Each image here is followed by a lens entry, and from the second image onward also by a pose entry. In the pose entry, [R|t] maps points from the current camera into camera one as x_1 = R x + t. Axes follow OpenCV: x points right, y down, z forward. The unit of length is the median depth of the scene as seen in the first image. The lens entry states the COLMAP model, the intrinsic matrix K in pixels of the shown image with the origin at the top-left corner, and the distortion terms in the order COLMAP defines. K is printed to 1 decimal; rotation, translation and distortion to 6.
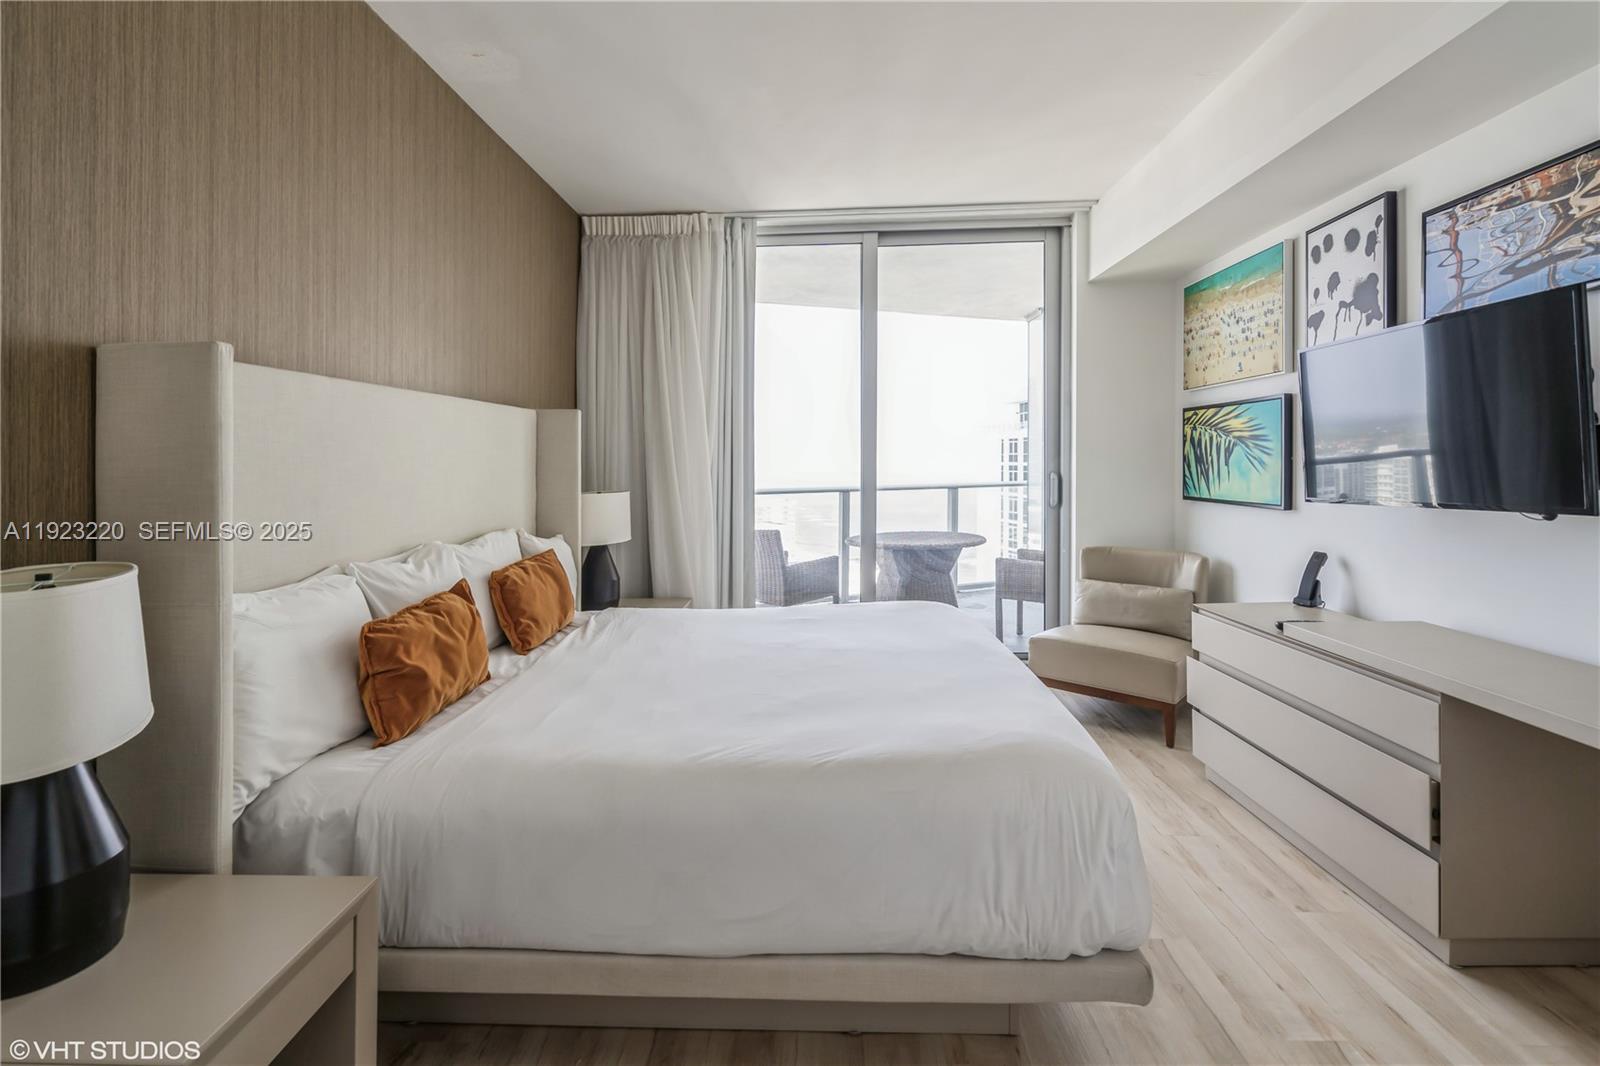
lens RADIAL K [[739.8, 0, 780.4], [0, 739.8, 465.0], [0, 0, 1]] dist [-0.001074, 0.000489]
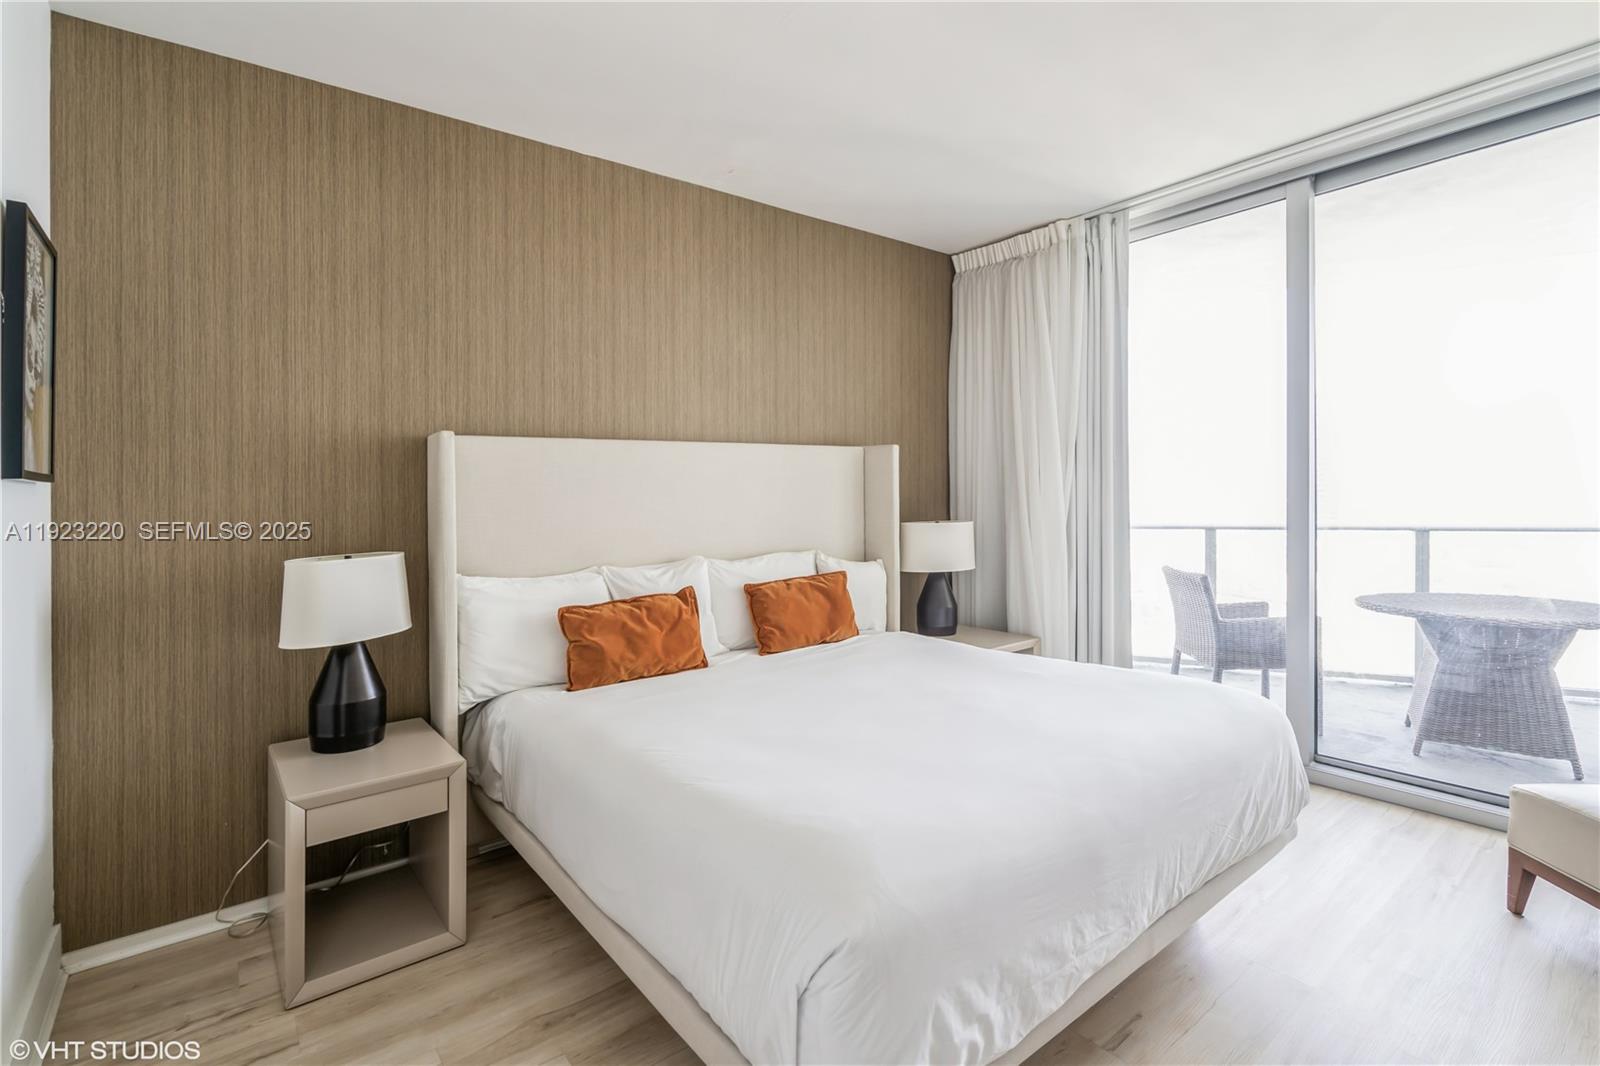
lens RADIAL K [[739.8, 0, 816.5], [0, 739.8, 485.6], [0, 0, 1]] dist [-0.001074, 0.000489]
pose [[0.670621, -0.005648, -0.741779, 0.382222], [0.003374, 0.999984, -0.004564, -0.008847], [0.741793, 0.000558, 0.670629, 0.162853]]
